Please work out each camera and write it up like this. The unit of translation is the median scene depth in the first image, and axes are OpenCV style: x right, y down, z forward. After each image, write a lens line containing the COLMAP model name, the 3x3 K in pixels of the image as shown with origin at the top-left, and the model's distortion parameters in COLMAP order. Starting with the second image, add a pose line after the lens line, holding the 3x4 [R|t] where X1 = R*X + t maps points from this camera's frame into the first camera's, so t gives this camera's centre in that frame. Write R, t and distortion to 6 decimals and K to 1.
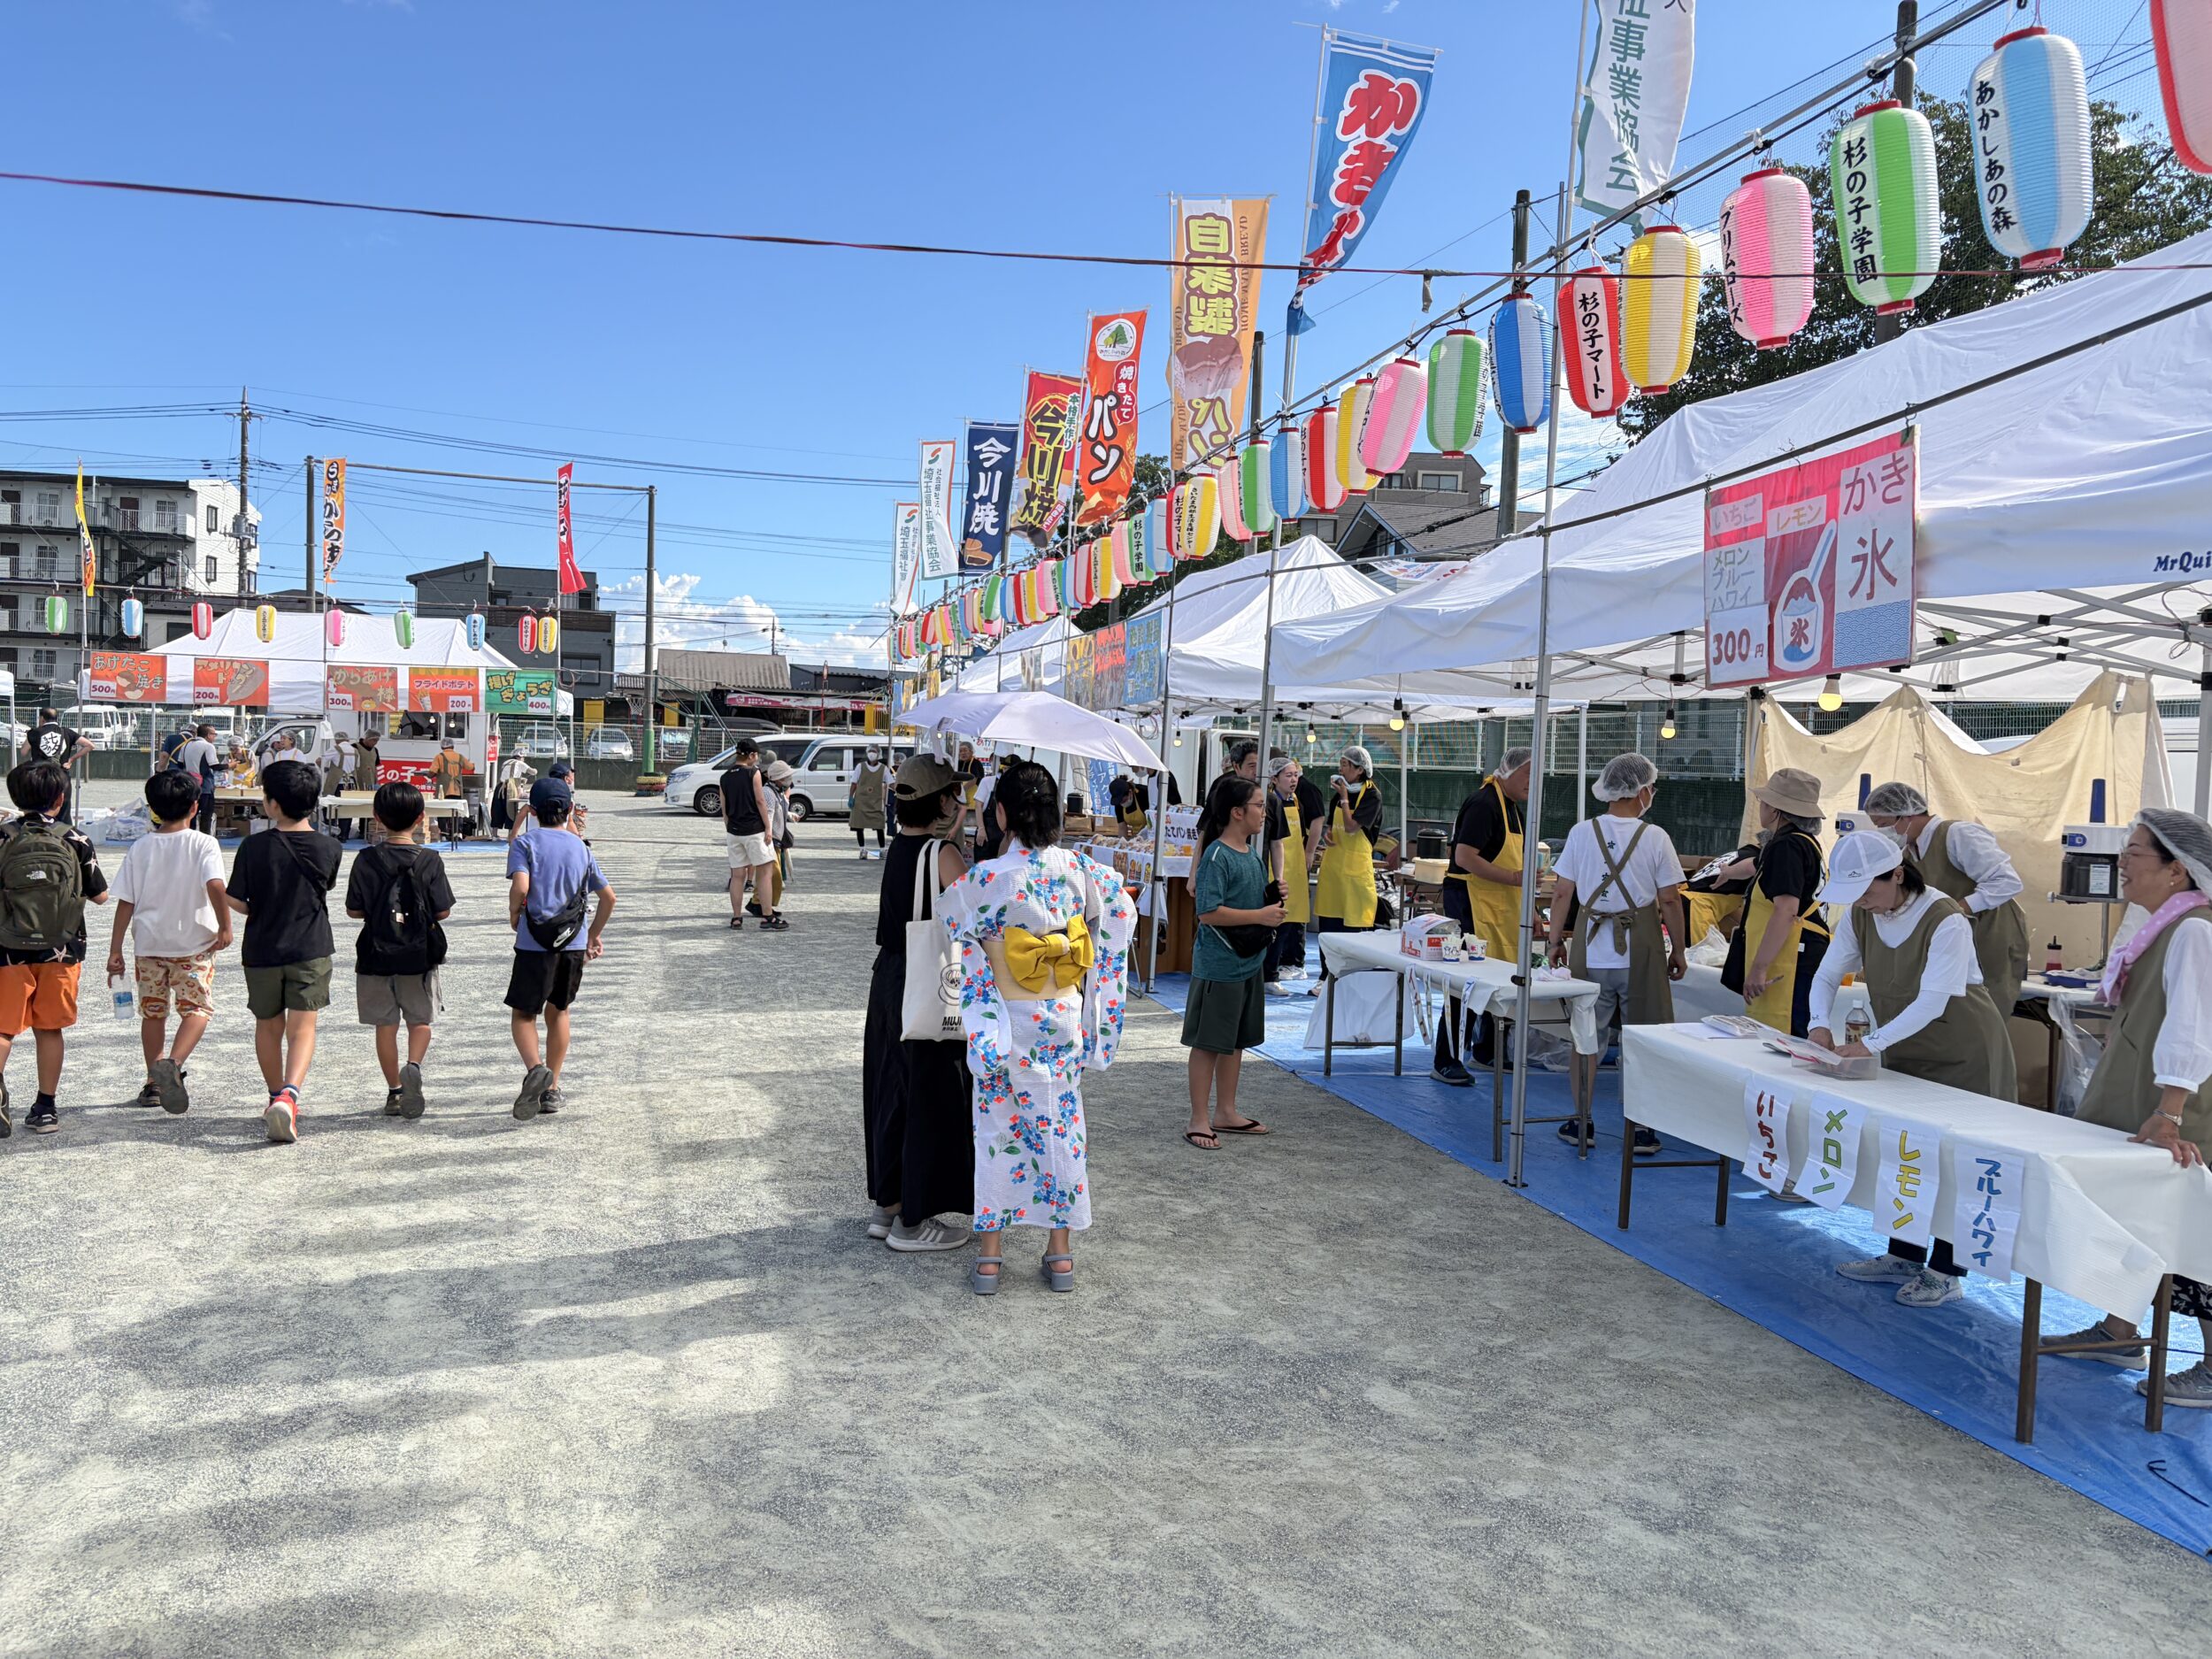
lens RADIAL K [[1611.9, 0, 1106.0], [0, 1611.9, 829.5], [0, 0, 1]] dist [0.004785, -0.003178]
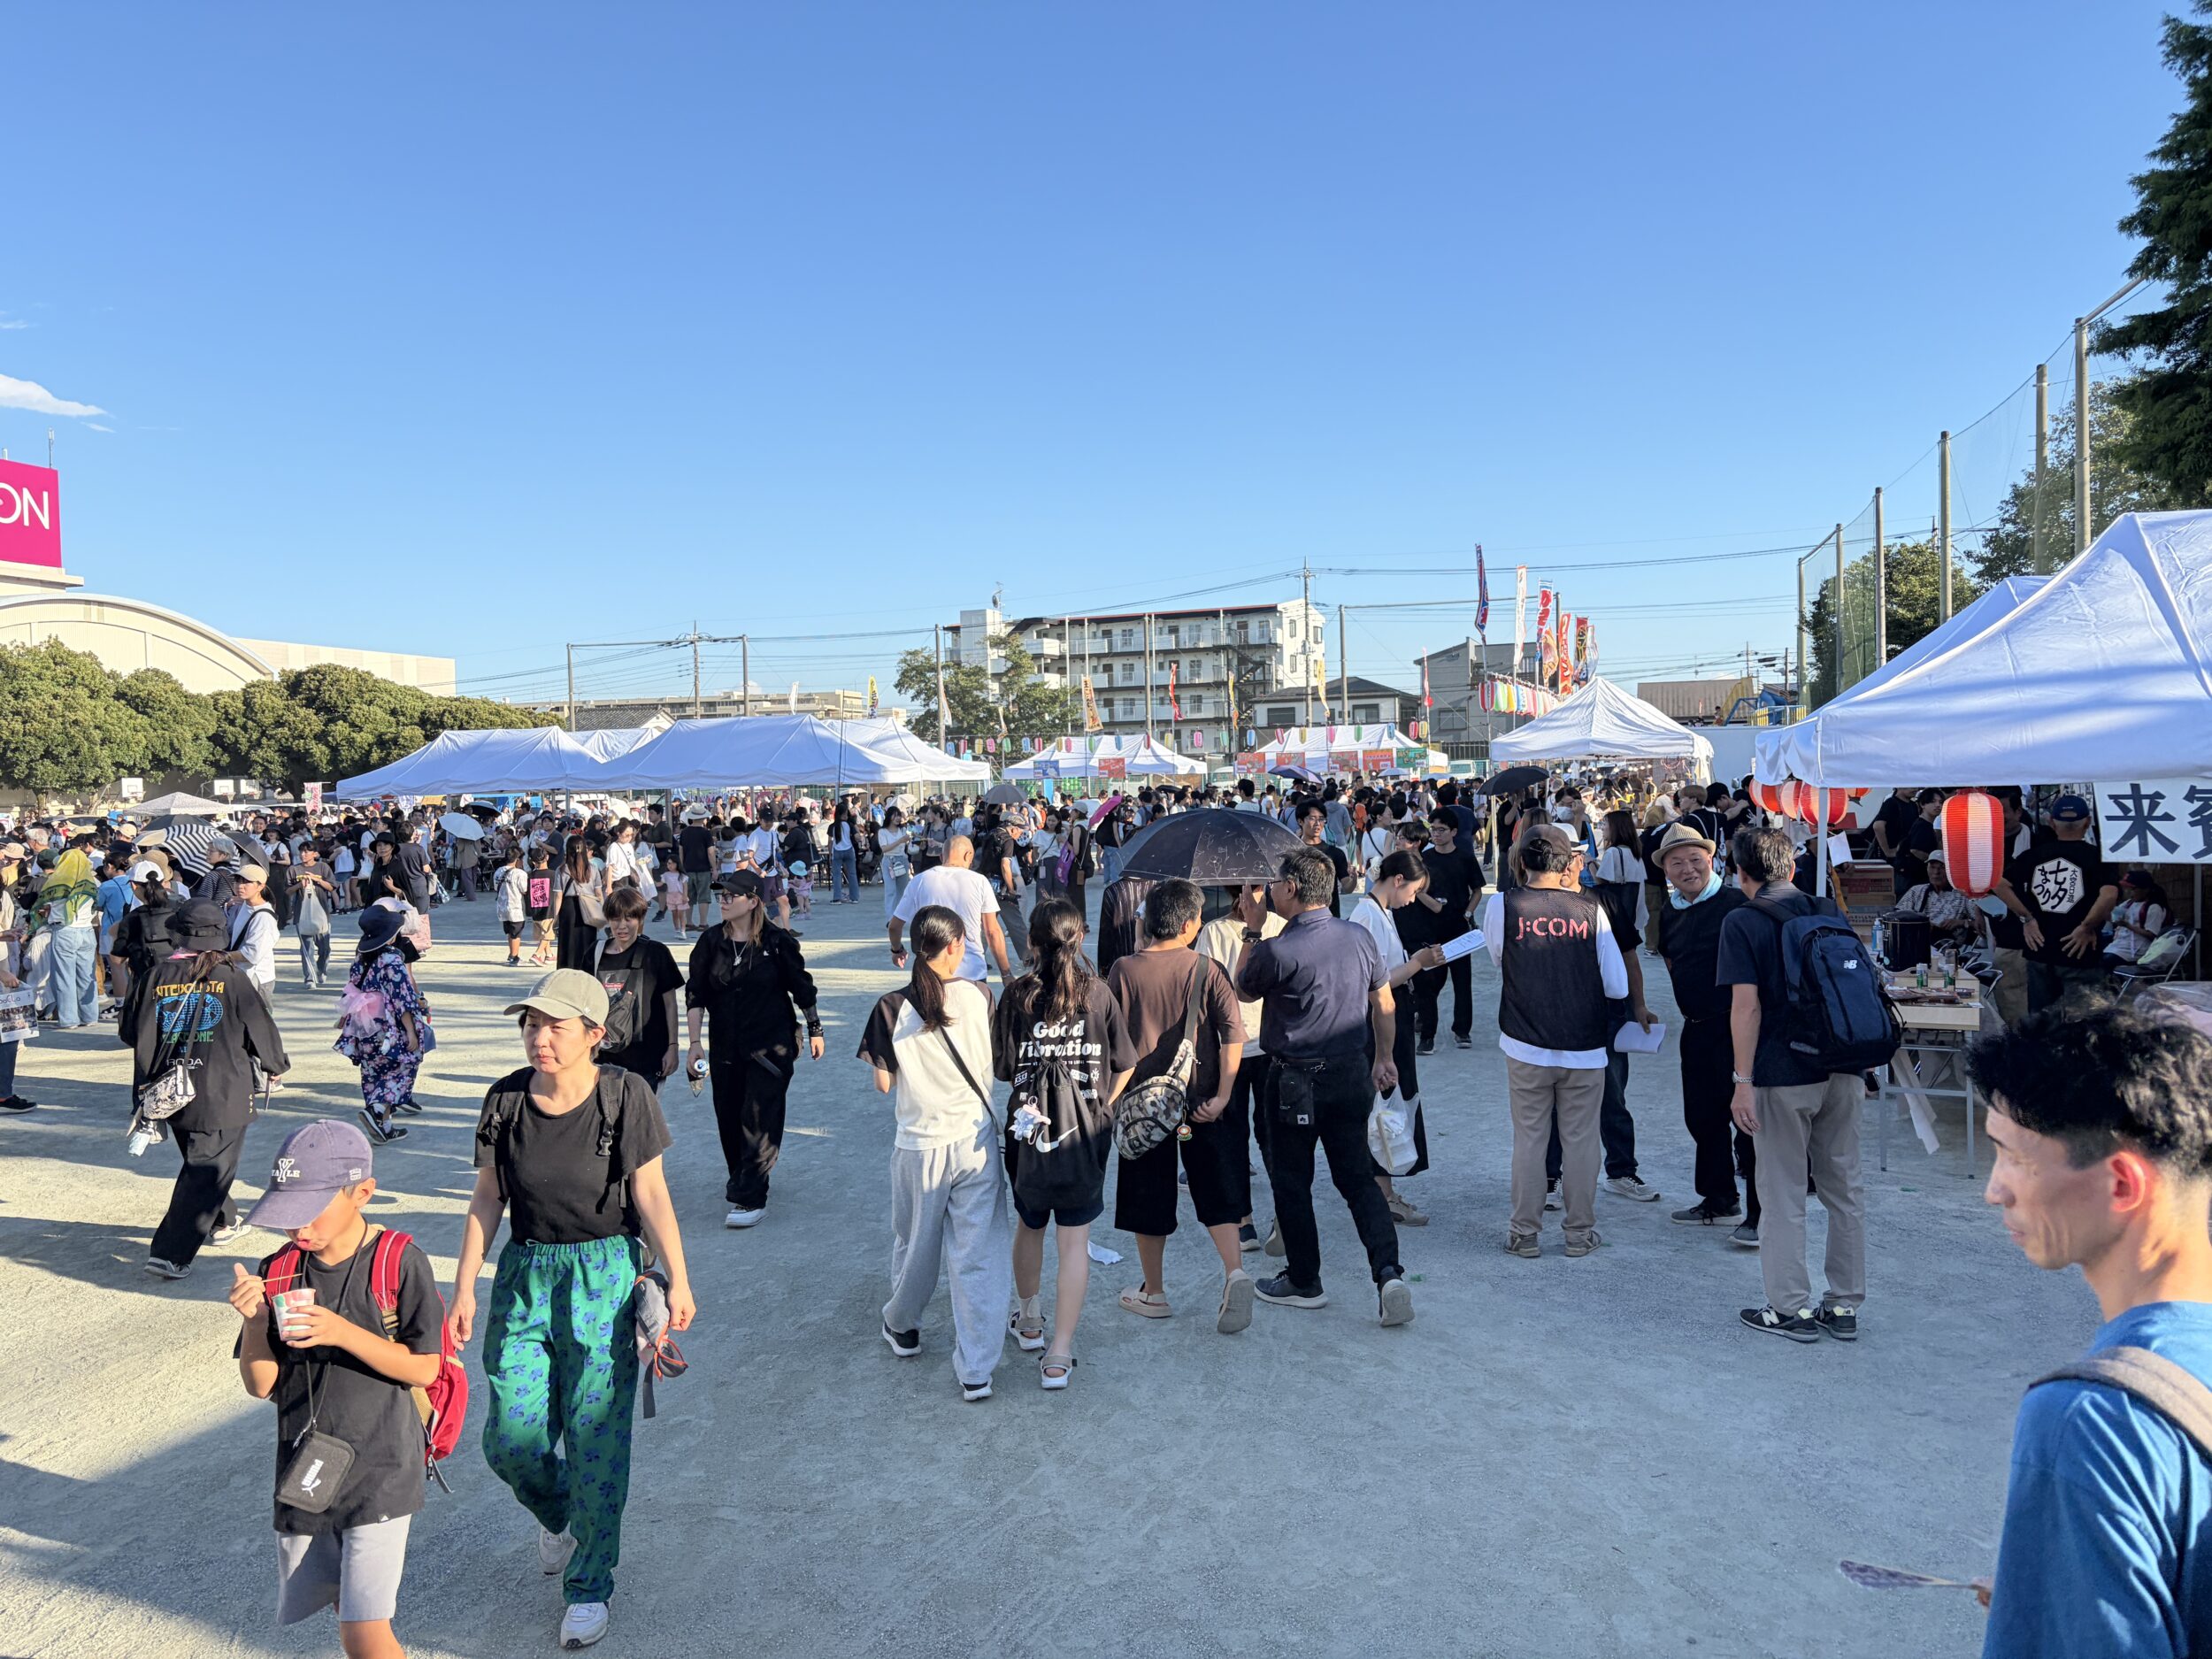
lens RADIAL K [[1611.9, 0, 1106.0], [0, 1611.9, 829.5], [0, 0, 1]] dist [0.004785, -0.003178]
pose [[0.806396, -0.037957, -0.590157, 0.211359], [0.030737, 0.999279, -0.022271, 0.016033], [0.590577, -0.000180, 0.806981, -0.353642]]
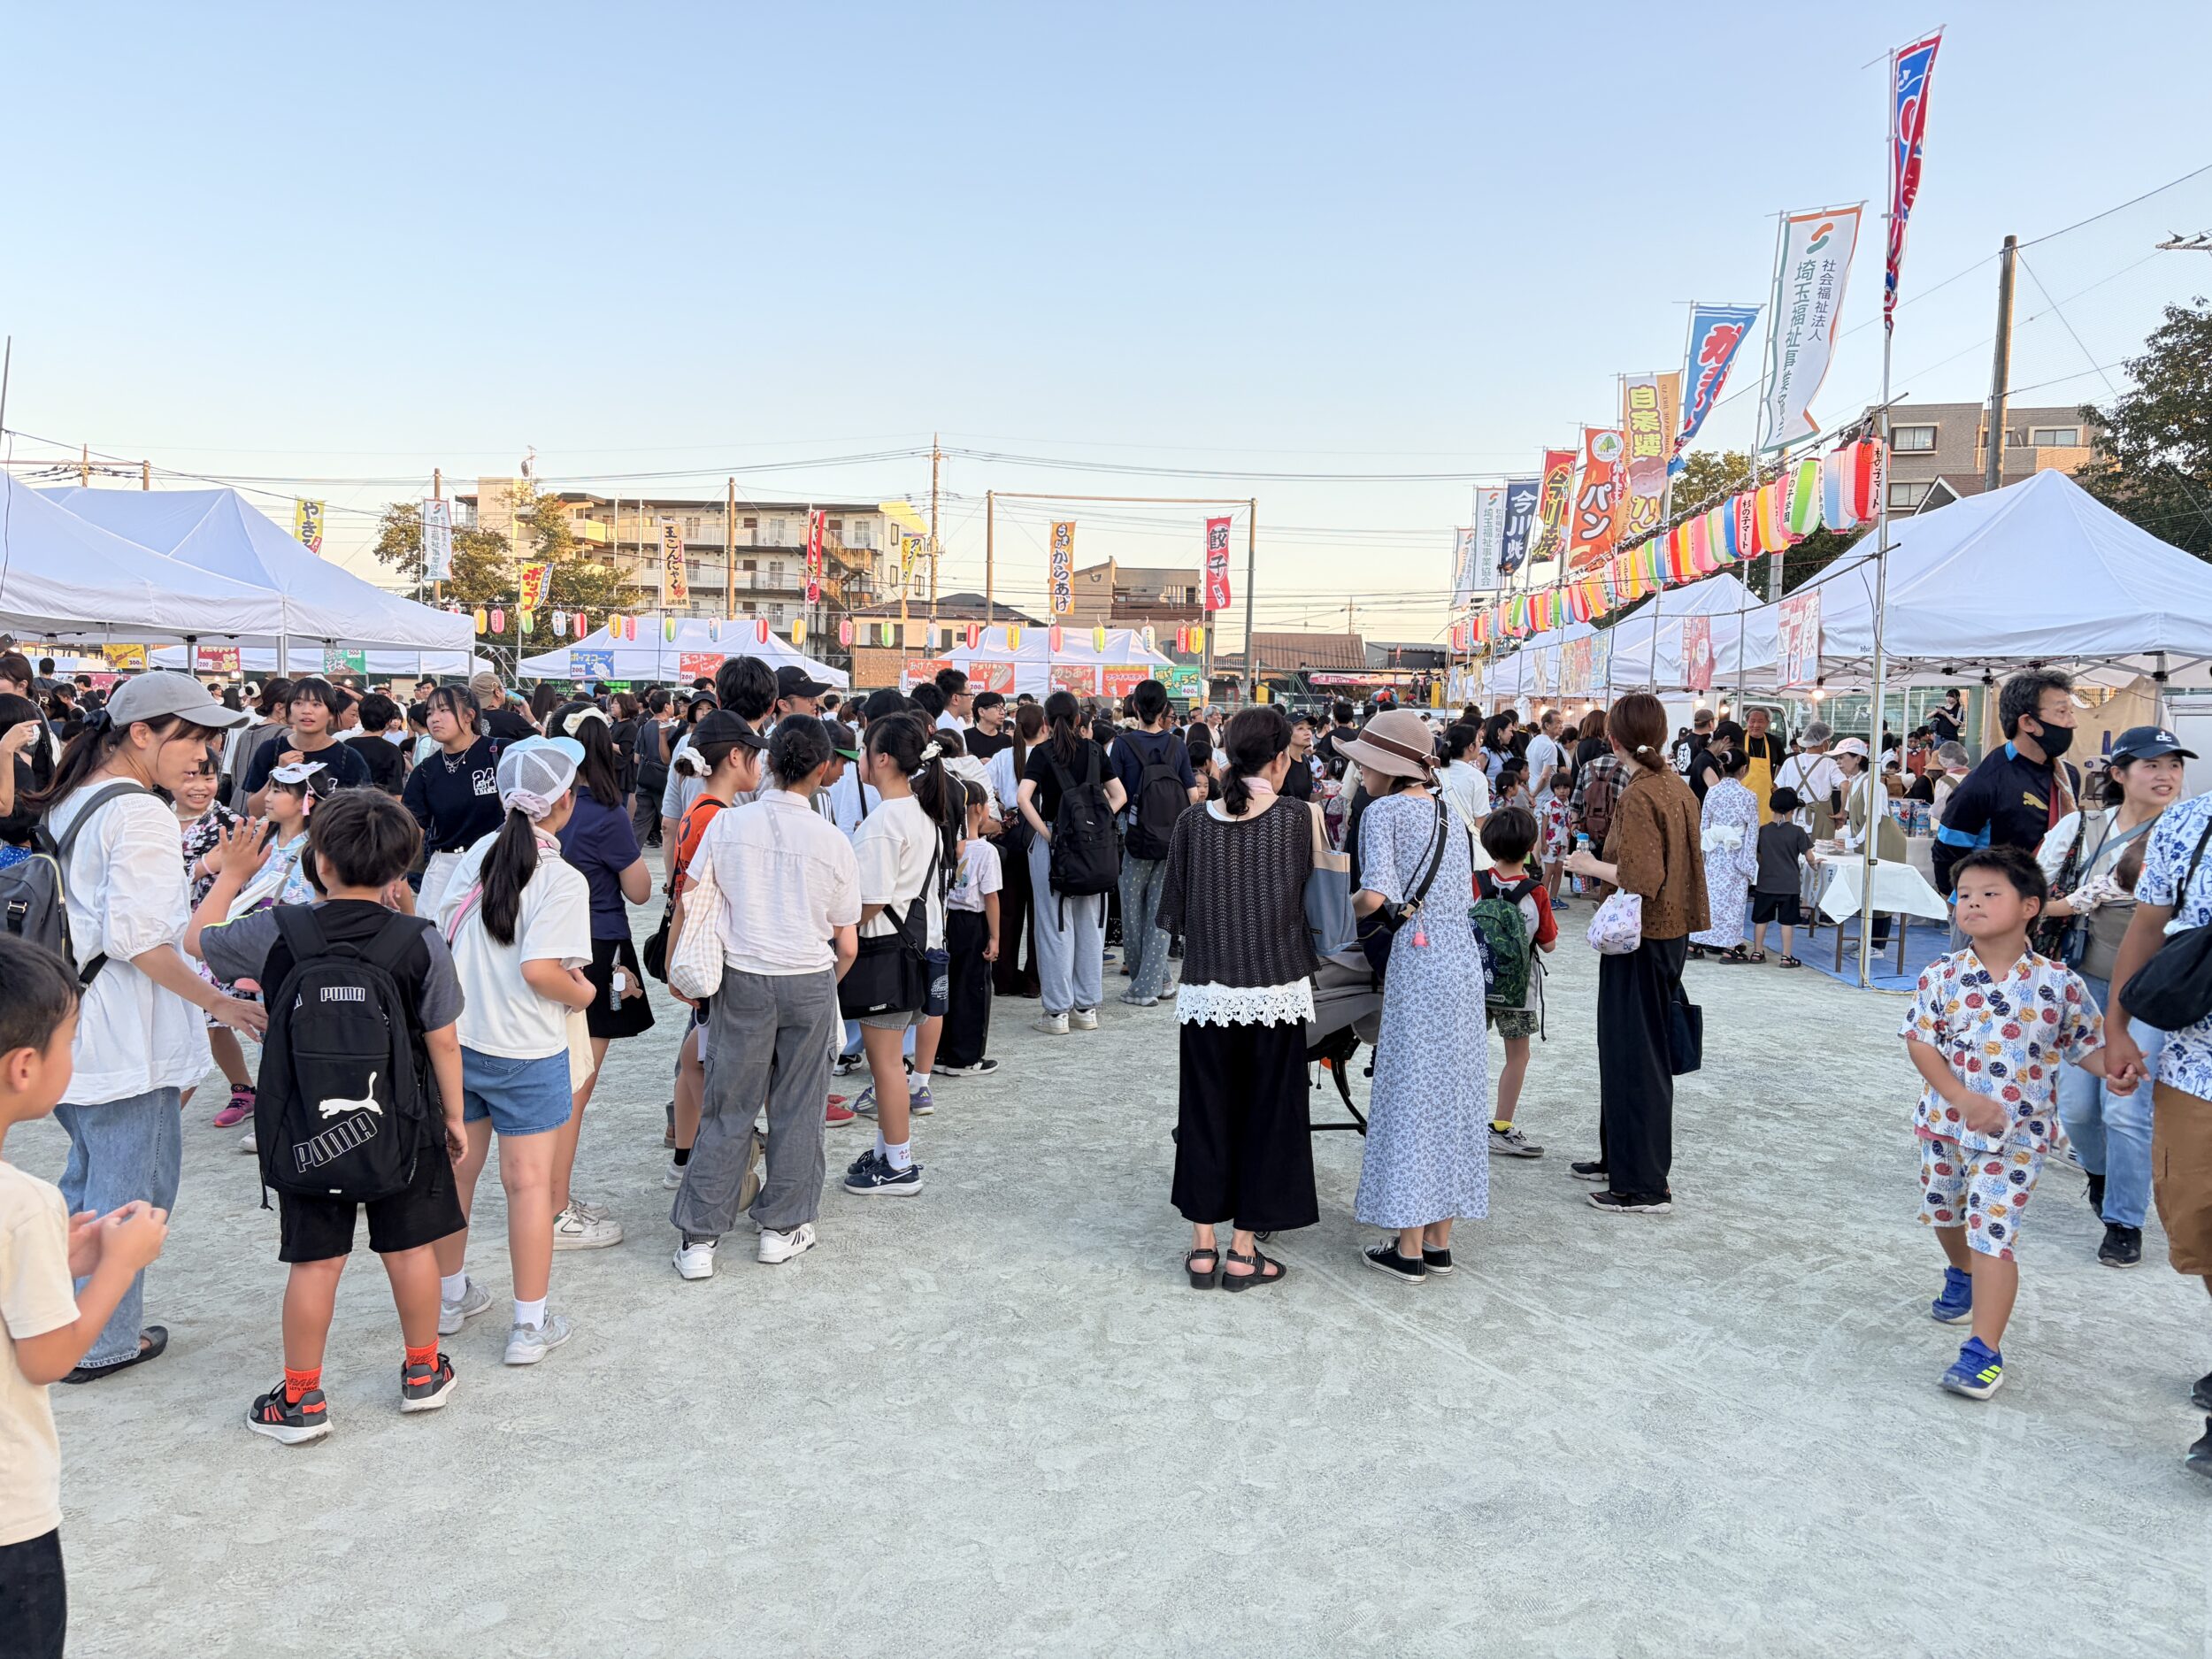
lens RADIAL K [[1611.9, 0, 1106.0], [0, 1611.9, 829.5], [0, 0, 1]] dist [0.004785, -0.003178]
pose [[0.939062, 0.019660, -0.343185, 0.021714], [-0.014236, 0.999731, 0.018317, 0.006434], [0.343453, -0.012315, 0.939089, -0.121346]]
